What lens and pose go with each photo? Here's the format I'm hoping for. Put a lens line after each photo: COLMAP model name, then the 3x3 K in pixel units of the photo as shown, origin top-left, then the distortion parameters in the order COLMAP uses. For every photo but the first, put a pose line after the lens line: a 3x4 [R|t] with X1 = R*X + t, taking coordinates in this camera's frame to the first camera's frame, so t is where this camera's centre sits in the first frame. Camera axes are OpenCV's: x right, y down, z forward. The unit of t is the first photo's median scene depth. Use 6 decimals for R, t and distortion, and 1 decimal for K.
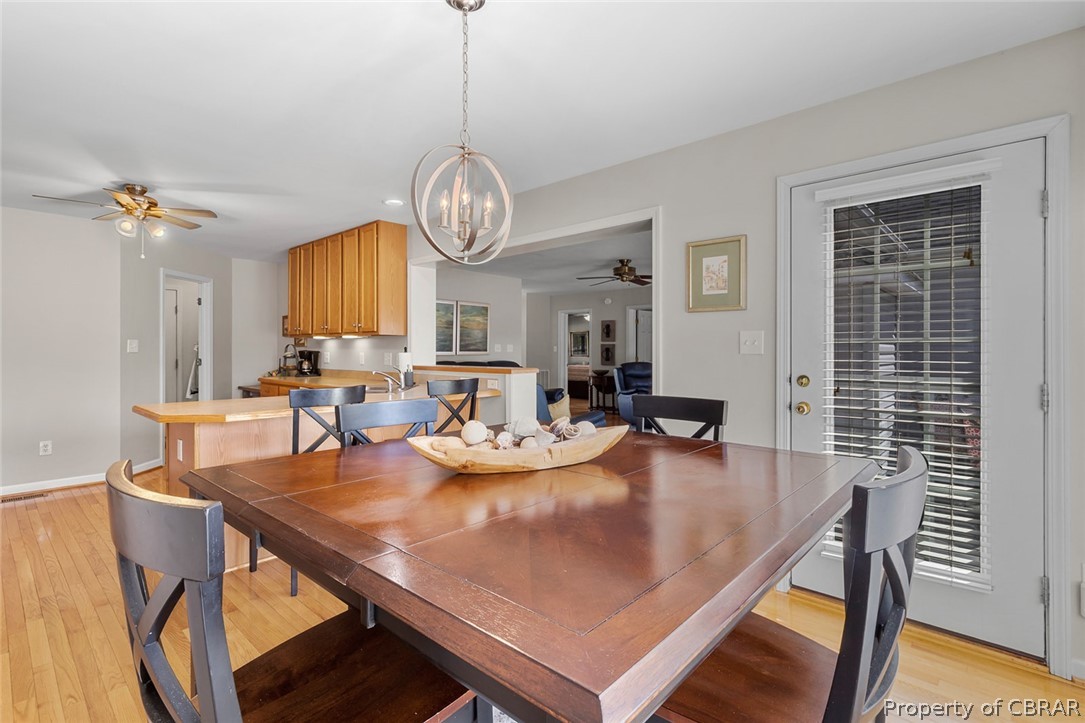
lens RADIAL K [[506.6, 0, 542.1], [0, 506.6, 351.8], [0, 0, 1]] dist [0.005258, 0.000880]
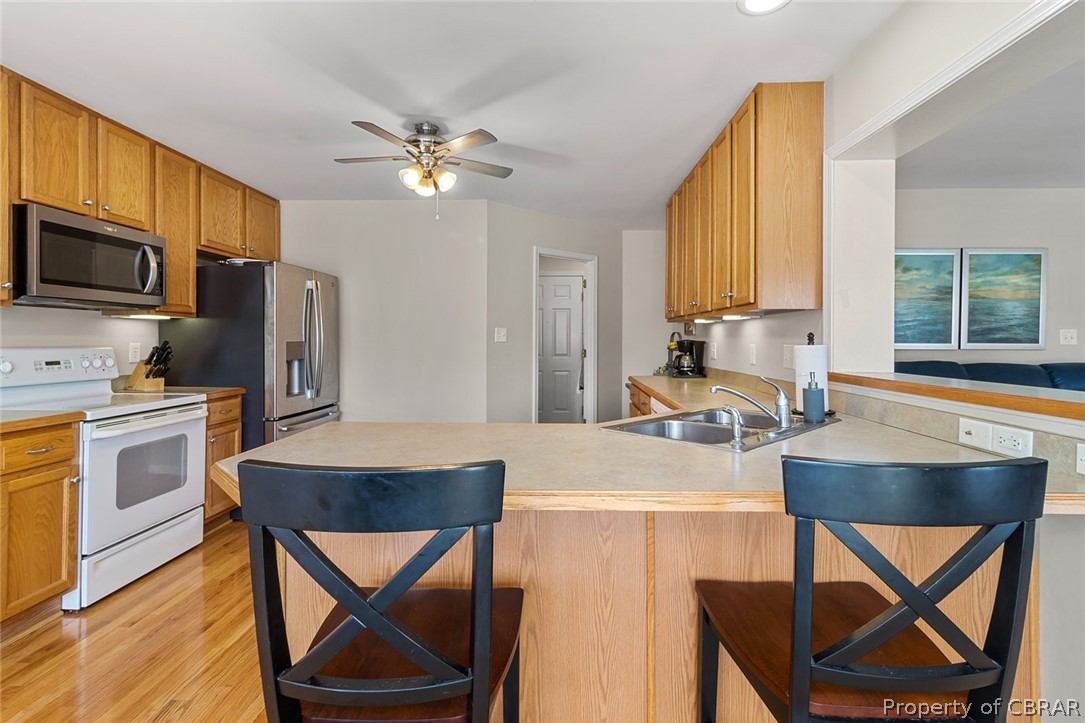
lens RADIAL K [[506.6, 0, 552.8], [0, 506.6, 338.6], [0, 0, 1]] dist [0.005258, 0.000880]
pose [[0.656659, -0.000261, -0.754187, -0.057330], [-0.005123, 0.999975, -0.004806, -0.000629], [0.754170, 0.007020, 0.656642, 0.398371]]
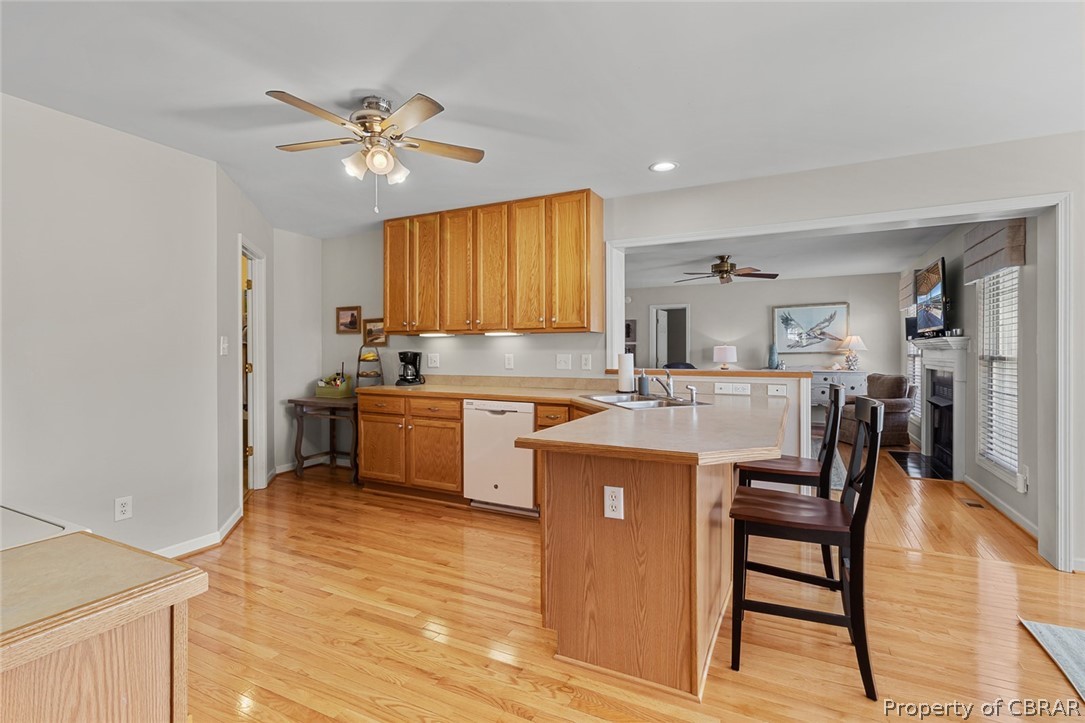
lens RADIAL K [[506.6, 0, 543.8], [0, 506.6, 356.3], [0, 0, 1]] dist [0.005258, 0.000880]
pose [[0.960576, -0.005843, 0.277956, -0.483167], [0.004272, 0.999971, 0.006259, 0.000291], [-0.277984, -0.004825, 0.960573, 0.191090]]
